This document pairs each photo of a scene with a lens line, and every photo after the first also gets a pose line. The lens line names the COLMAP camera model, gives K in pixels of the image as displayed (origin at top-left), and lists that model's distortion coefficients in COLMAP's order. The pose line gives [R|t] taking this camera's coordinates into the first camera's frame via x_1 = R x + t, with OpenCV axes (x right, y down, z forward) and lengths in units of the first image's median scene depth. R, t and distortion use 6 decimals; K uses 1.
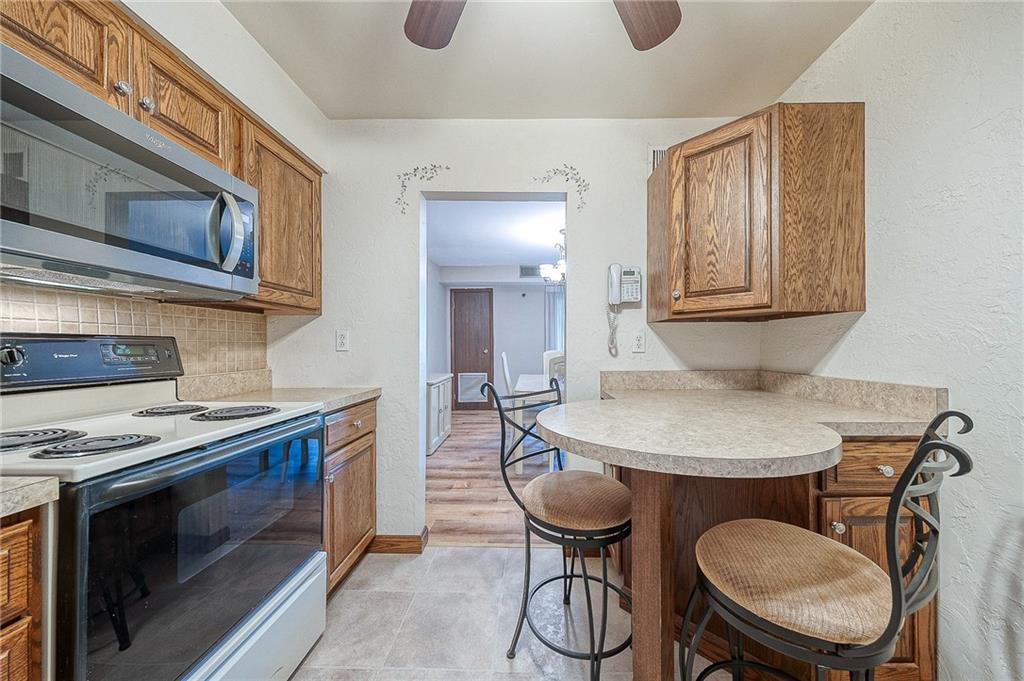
lens RADIAL K [[354.5, 0, 534.0], [0, 354.5, 345.8], [0, 0, 1]] dist [-0.000136, -0.000210]
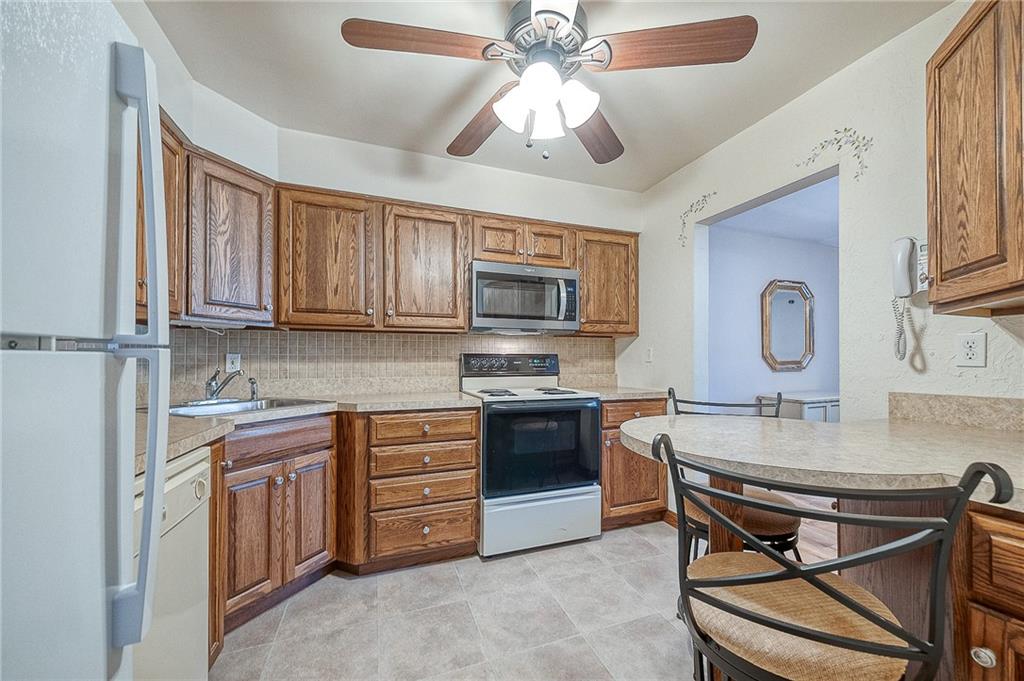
lens RADIAL K [[375.8, 0, 512.5], [0, 375.8, 357.3], [0, 0, 1]] dist [0.000082, -0.000130]
pose [[0.356189, -0.007012, -0.934388, 0.804568], [0.004364, 0.999973, -0.005841, 0.003720], [0.934404, -0.001997, 0.356210, 0.018153]]
